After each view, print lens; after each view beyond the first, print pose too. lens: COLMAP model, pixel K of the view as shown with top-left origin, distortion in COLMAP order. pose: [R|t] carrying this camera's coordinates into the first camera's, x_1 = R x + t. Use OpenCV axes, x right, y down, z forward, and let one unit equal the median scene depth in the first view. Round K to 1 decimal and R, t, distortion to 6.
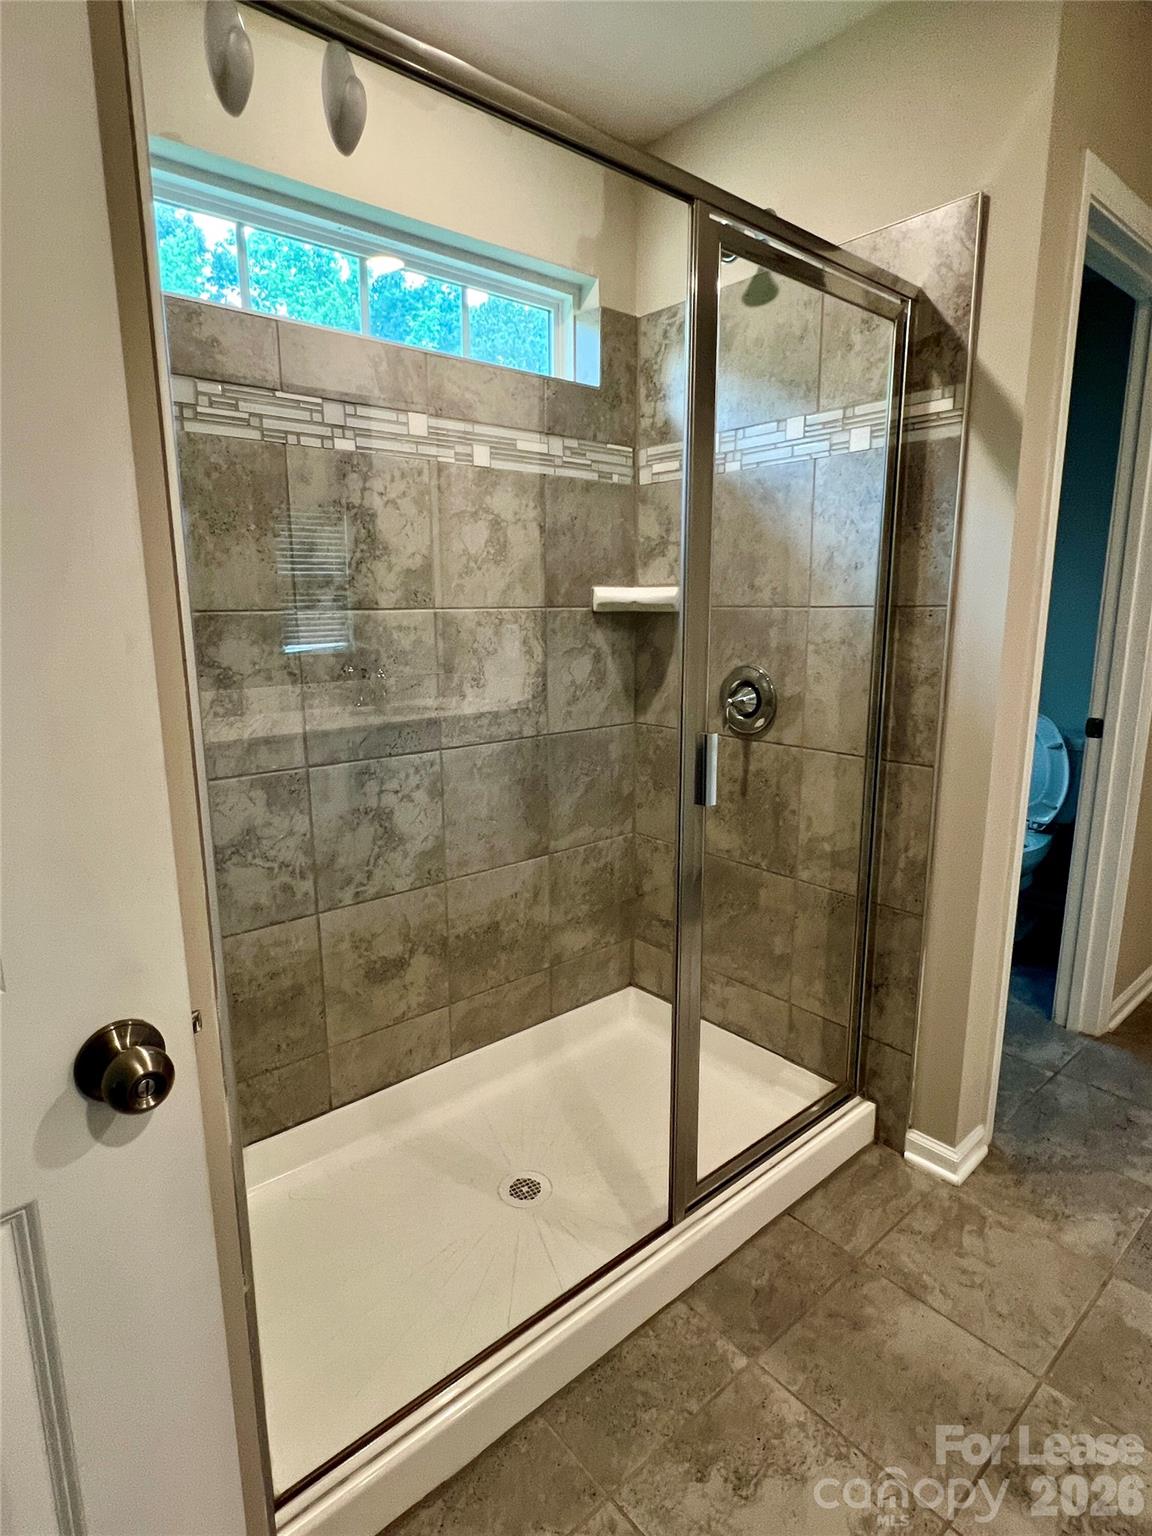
lens RADIAL K [[827.2, 0, 575.1], [0, 827.2, 764.6], [0, 0, 1]] dist [0.001068, -0.001194]
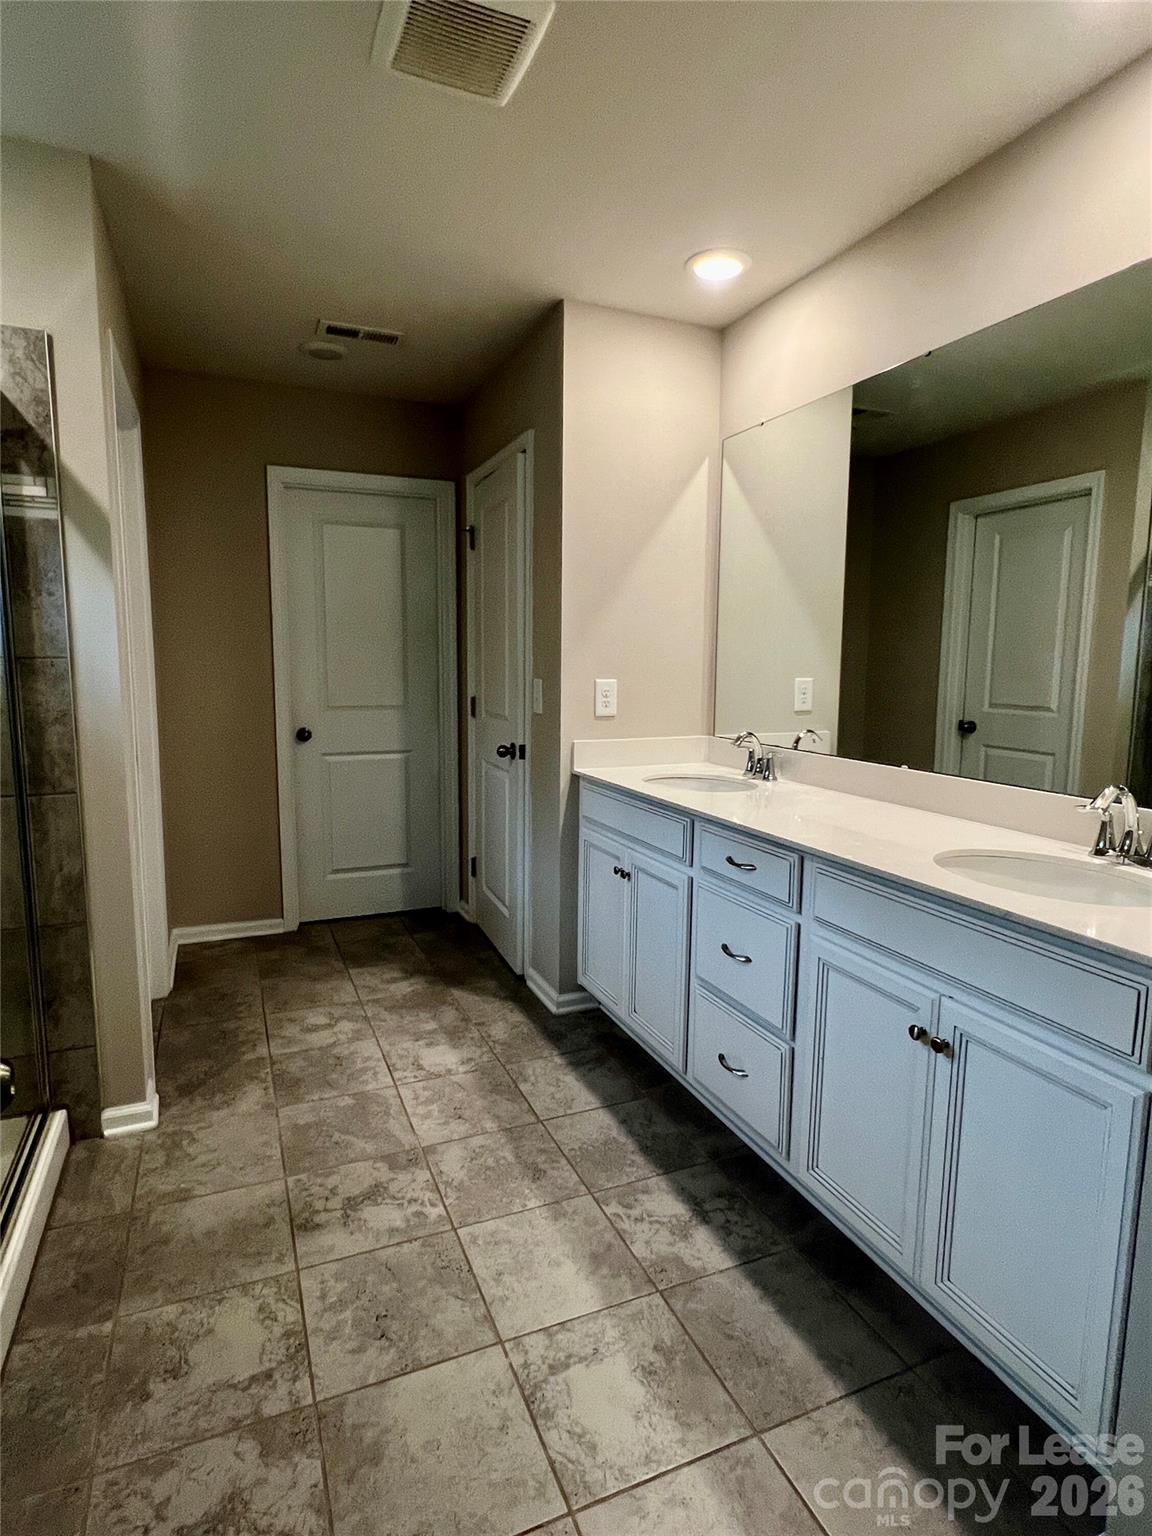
lens RADIAL K [[827.2, 0, 573.9], [0, 827.2, 767.6], [0, 0, 1]] dist [0.001068, -0.001194]
pose [[0.297214, -0.118306, 0.947453, -0.476104], [0.174331, 0.982338, 0.067975, 0.011349], [-0.938761, 0.144968, 0.312589, -0.041539]]
